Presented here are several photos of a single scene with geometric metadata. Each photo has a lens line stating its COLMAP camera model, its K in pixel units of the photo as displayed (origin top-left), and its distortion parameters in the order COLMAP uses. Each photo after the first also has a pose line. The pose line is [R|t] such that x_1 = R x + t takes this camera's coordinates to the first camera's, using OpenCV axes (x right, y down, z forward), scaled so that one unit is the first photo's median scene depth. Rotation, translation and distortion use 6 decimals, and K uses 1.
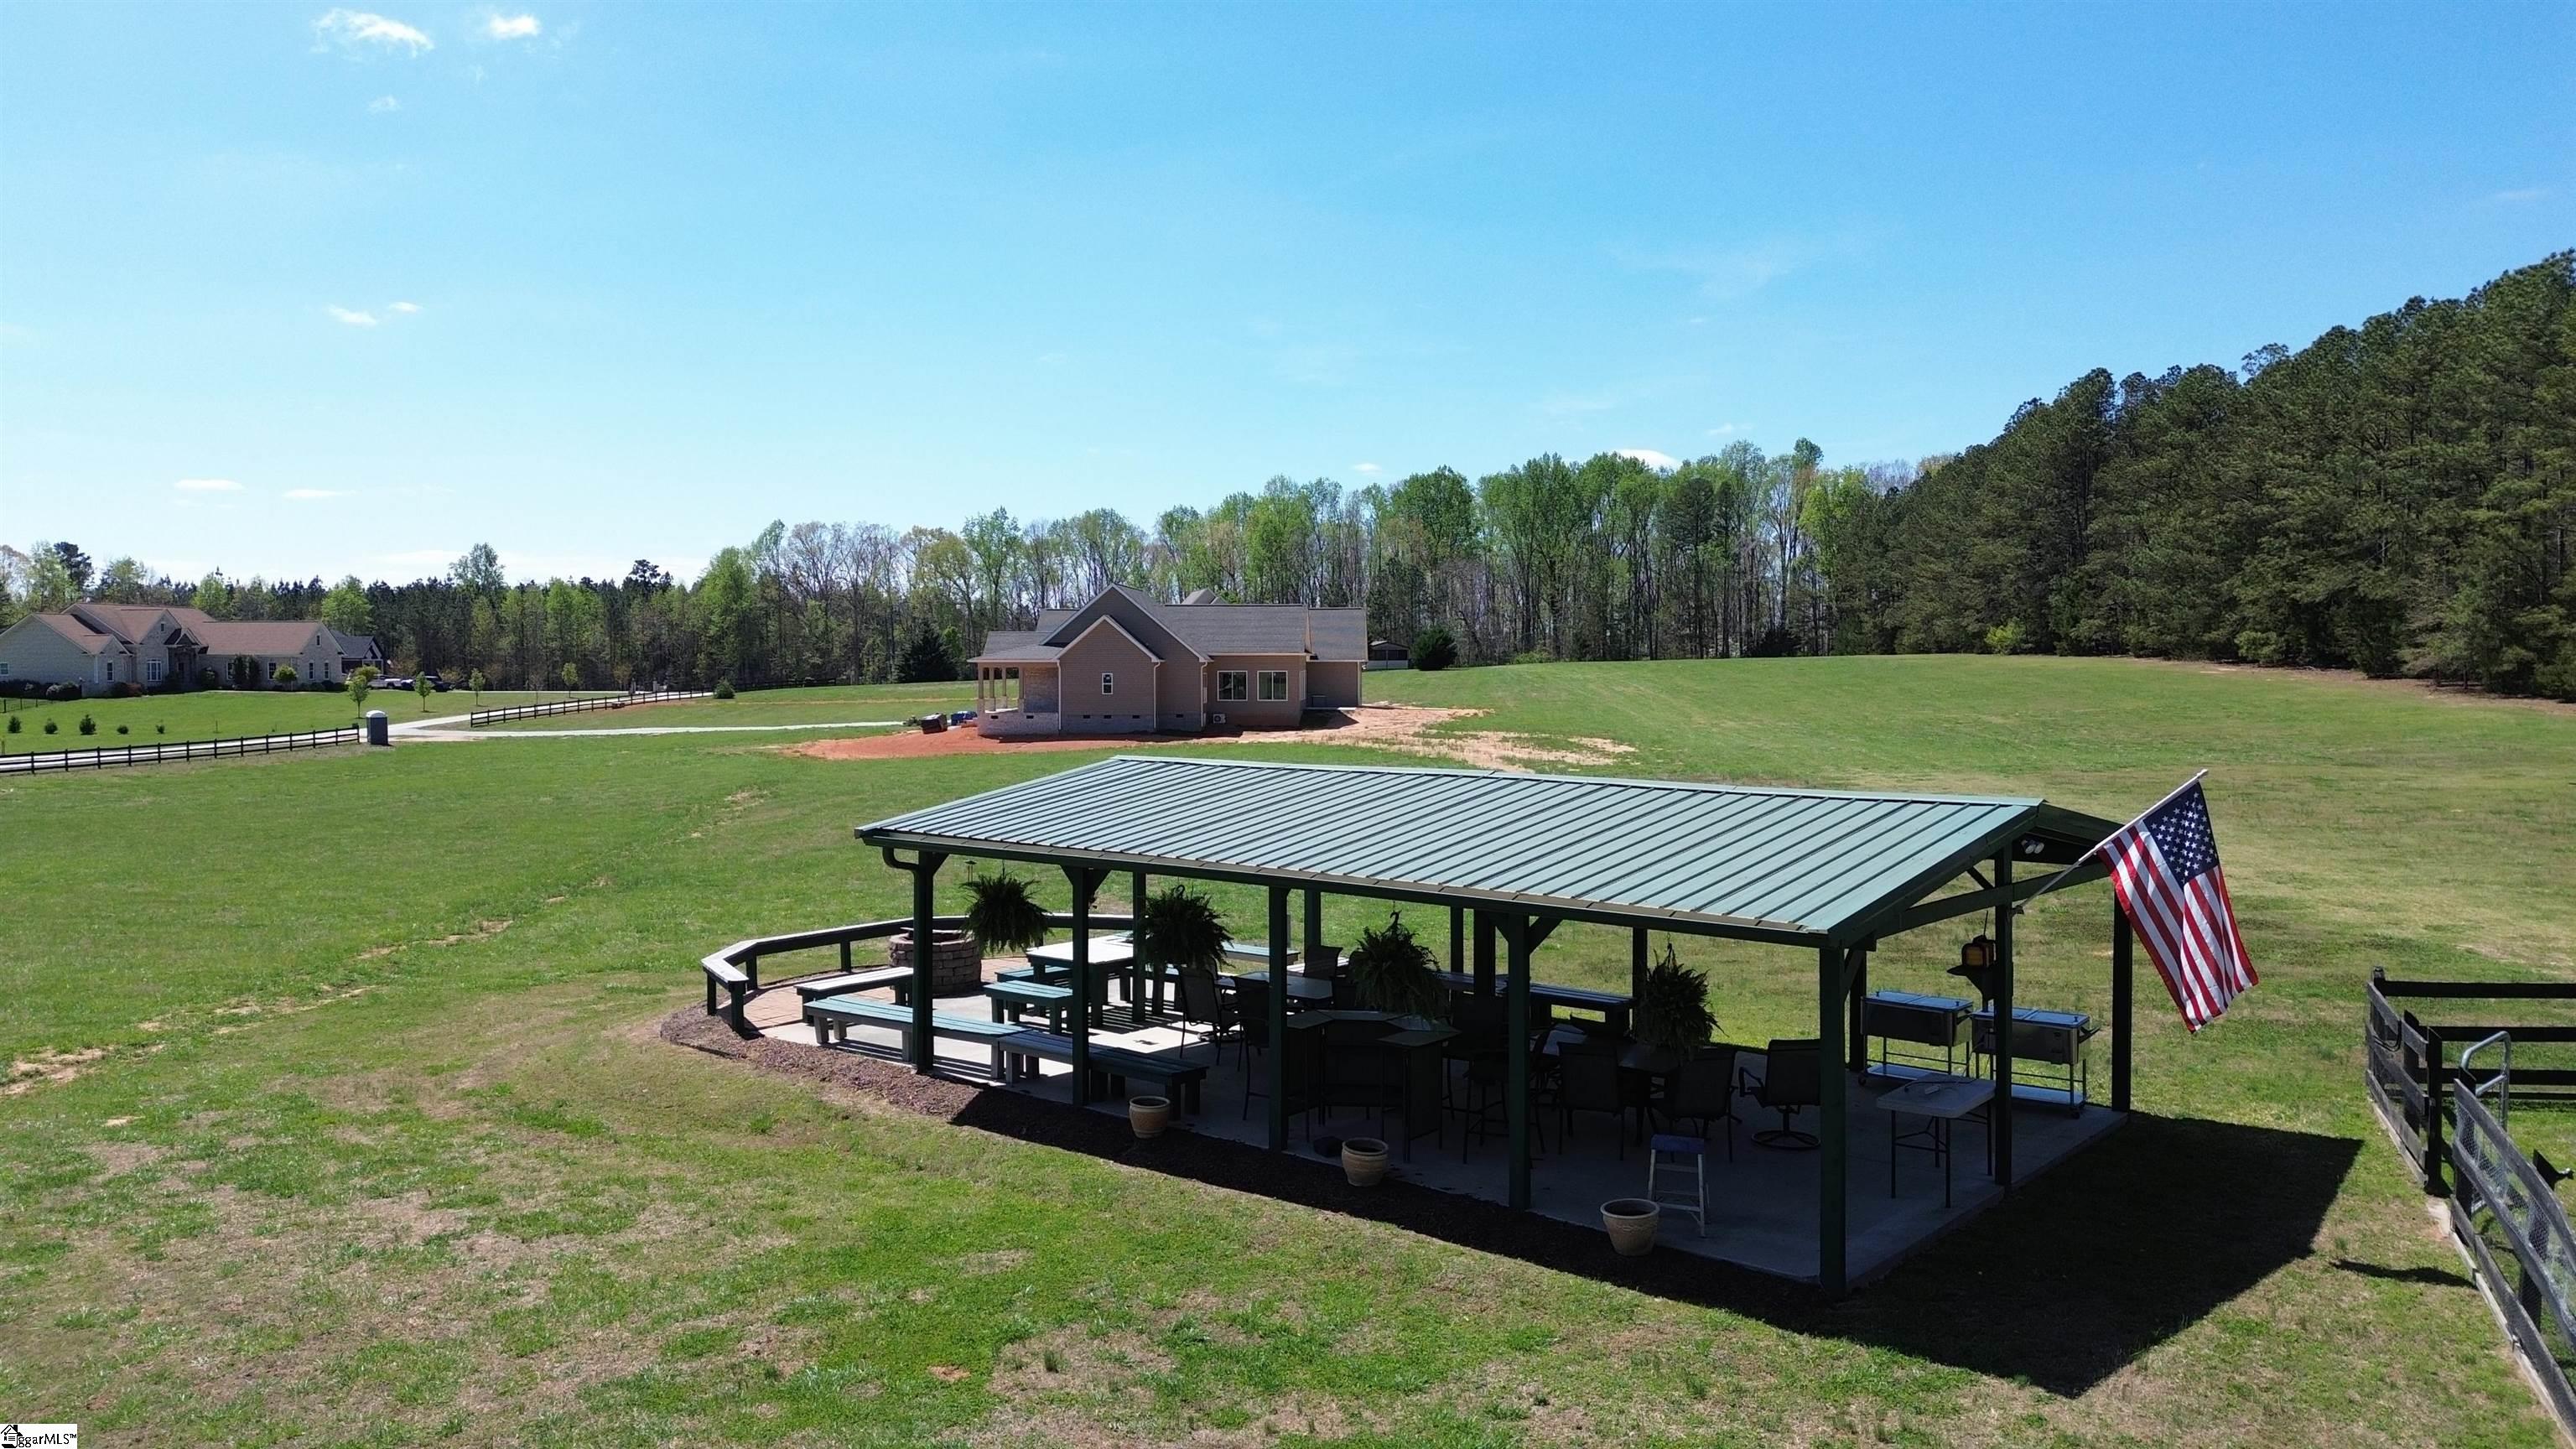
lens RADIAL K [[1805.3, 0, 1288.0], [0, 1805.3, 724.5], [0, 0, 1]] dist [0.084774, -0.090323]
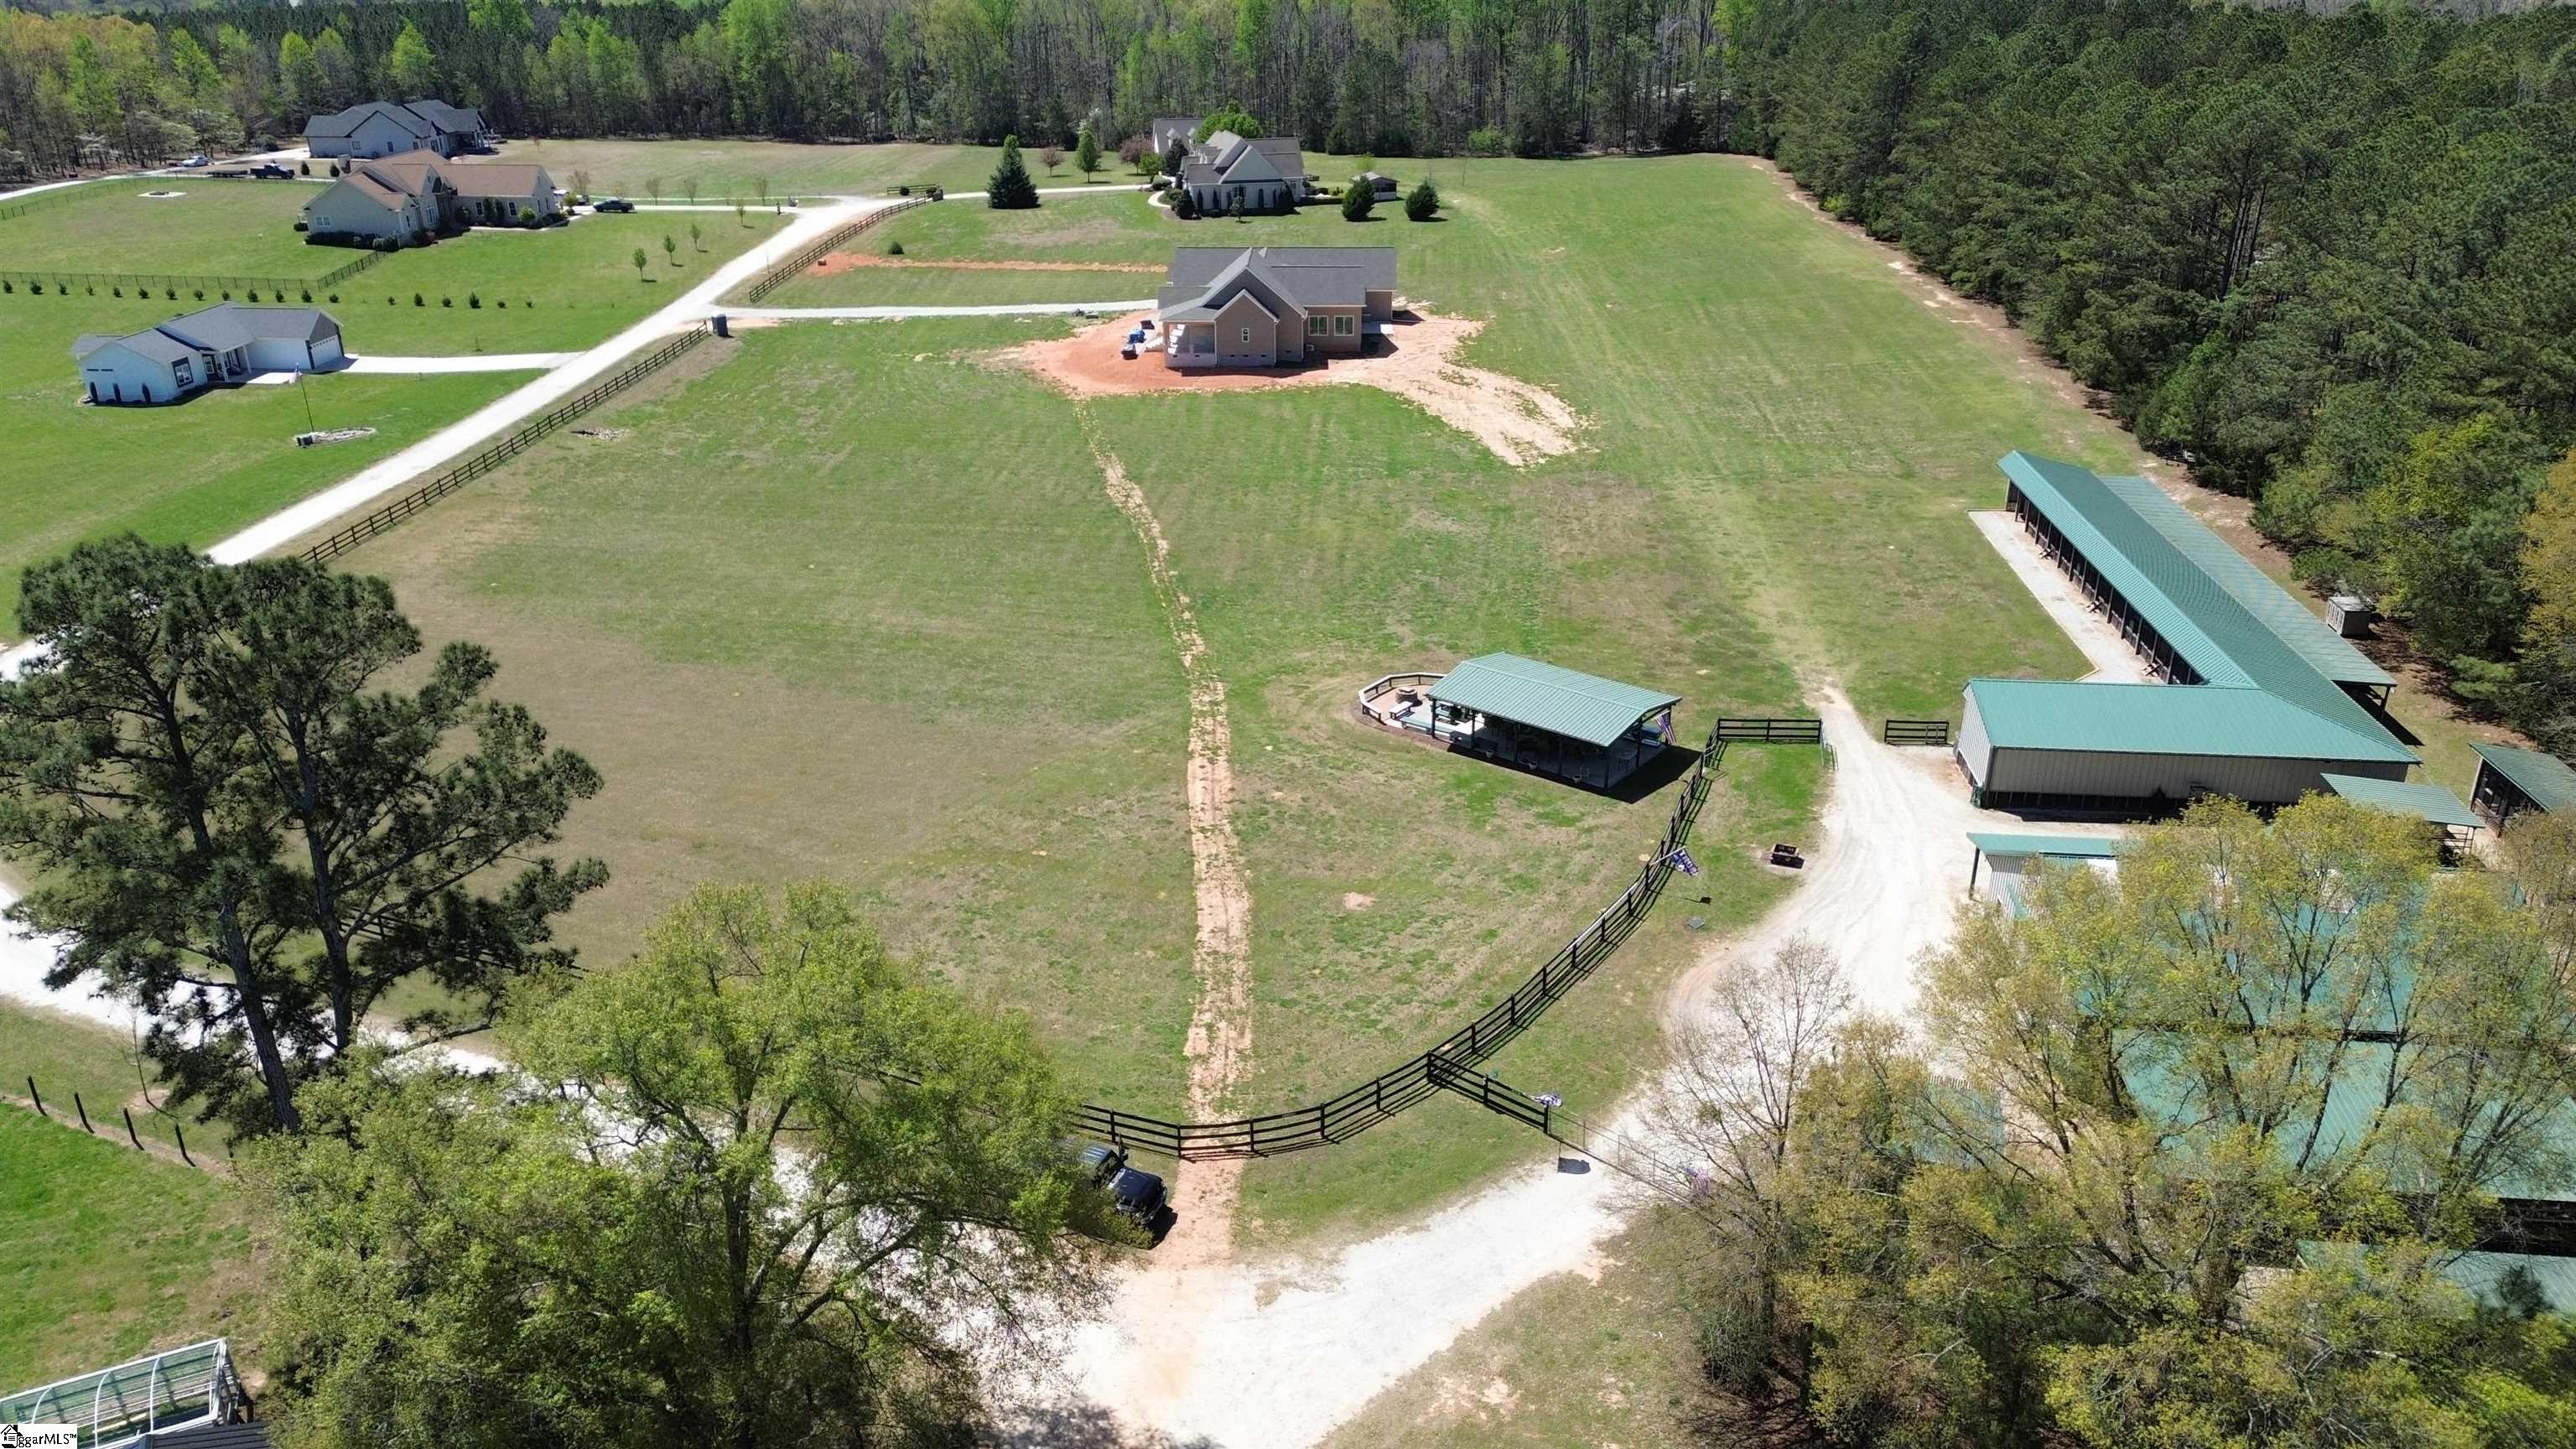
lens RADIAL K [[1805.3, 0, 1288.0], [0, 1805.3, 724.5], [0, 0, 1]] dist [0.084774, -0.090323]
pose [[0.998710, -0.022078, 0.045727, -0.103985], [0.003831, 0.930724, 0.365702, -0.207827], [-0.050633, -0.365055, 0.929608, -0.447932]]
